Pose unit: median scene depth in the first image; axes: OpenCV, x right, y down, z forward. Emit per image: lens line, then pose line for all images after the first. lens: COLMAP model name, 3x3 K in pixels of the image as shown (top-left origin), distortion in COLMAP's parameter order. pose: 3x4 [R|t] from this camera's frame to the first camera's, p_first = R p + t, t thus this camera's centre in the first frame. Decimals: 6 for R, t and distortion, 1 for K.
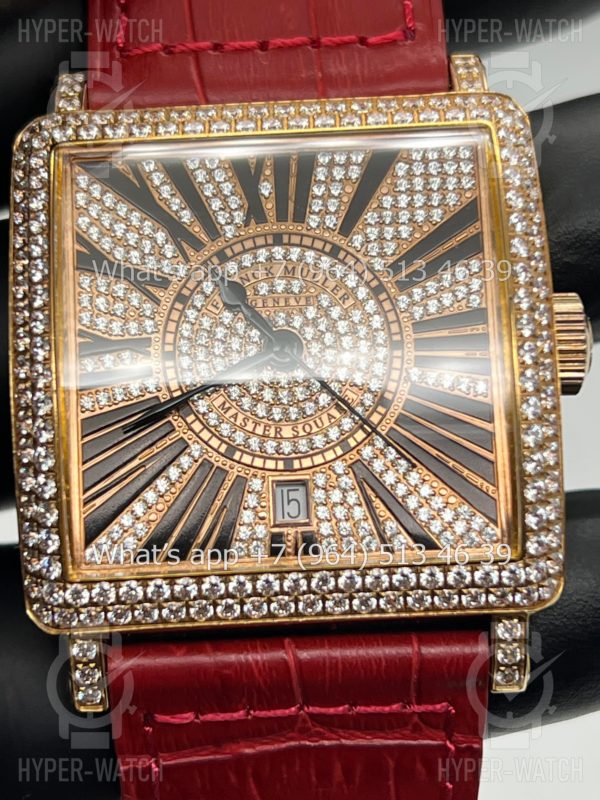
lens RADIAL K [[1871.2, 0, 290.9], [0, 1871.2, 412.6], [0, 0, 1]] dist [0.210115, 0.000000]
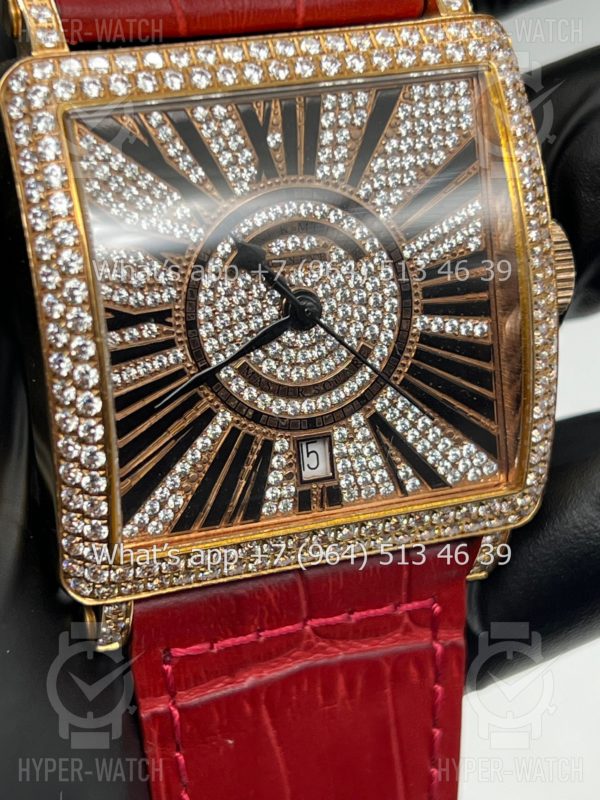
lens RADIAL K [[1871.2, 0, 289.2], [0, 1871.2, 376.0], [0, 0, 1]] dist [0.210115, 0.000000]
pose [[0.950803, -0.091637, 0.295932, -0.310683], [-0.008950, 0.946727, 0.321914, -0.323095], [-0.309666, -0.308726, 0.899331, 0.092212]]
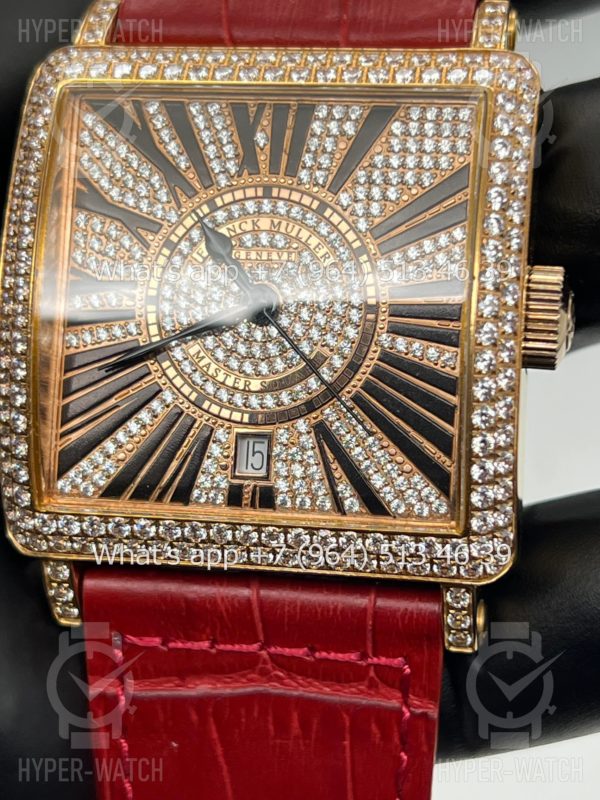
lens RADIAL K [[1871.2, 0, 302.2], [0, 1871.2, 395.4], [0, 0, 1]] dist [0.210115, 0.000000]
pose [[0.975860, 0.094791, -0.196753, 0.223942], [-0.067137, 0.987478, 0.142758, -0.131979], [0.207821, -0.126102, 0.970004, 0.011726]]
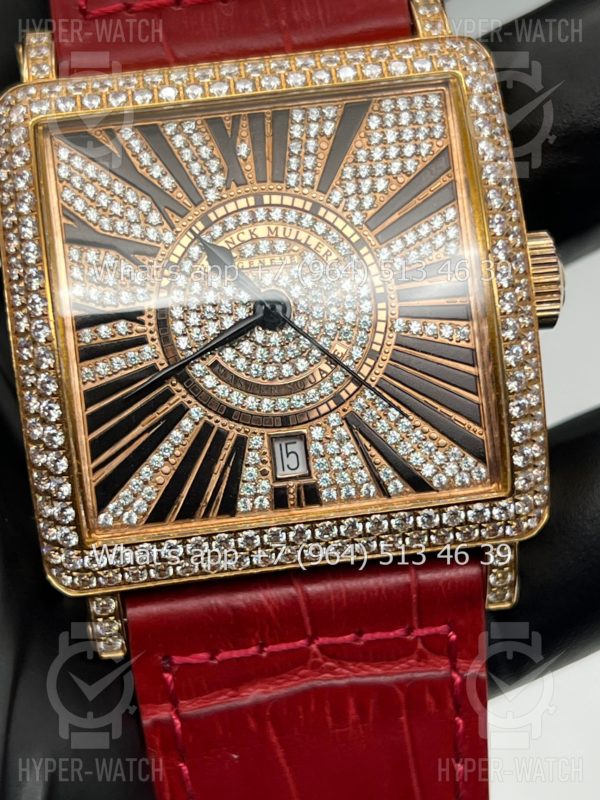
lens RADIAL K [[1871.2, 0, 293.4], [0, 1871.2, 403.0], [0, 0, 1]] dist [0.210115, 0.000000]
pose [[0.996477, -0.069677, 0.046685, -0.044757], [0.062393, 0.987818, 0.142557, -0.130372], [-0.056049, -0.139142, 0.988685, -0.035569]]
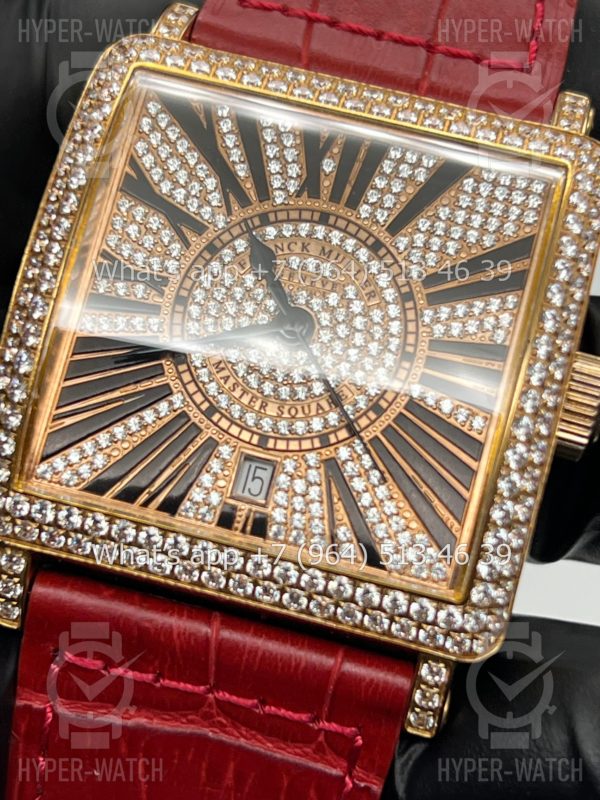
lens RADIAL K [[1871.2, 0, 299.5], [0, 1871.2, 402.3], [0, 0, 1]] dist [0.210115, 0.000000]
pose [[0.952971, 0.286748, -0.098090, 0.105693], [-0.288323, 0.957531, -0.001968, 0.004792], [0.093360, 0.030157, 0.995176, 0.031955]]
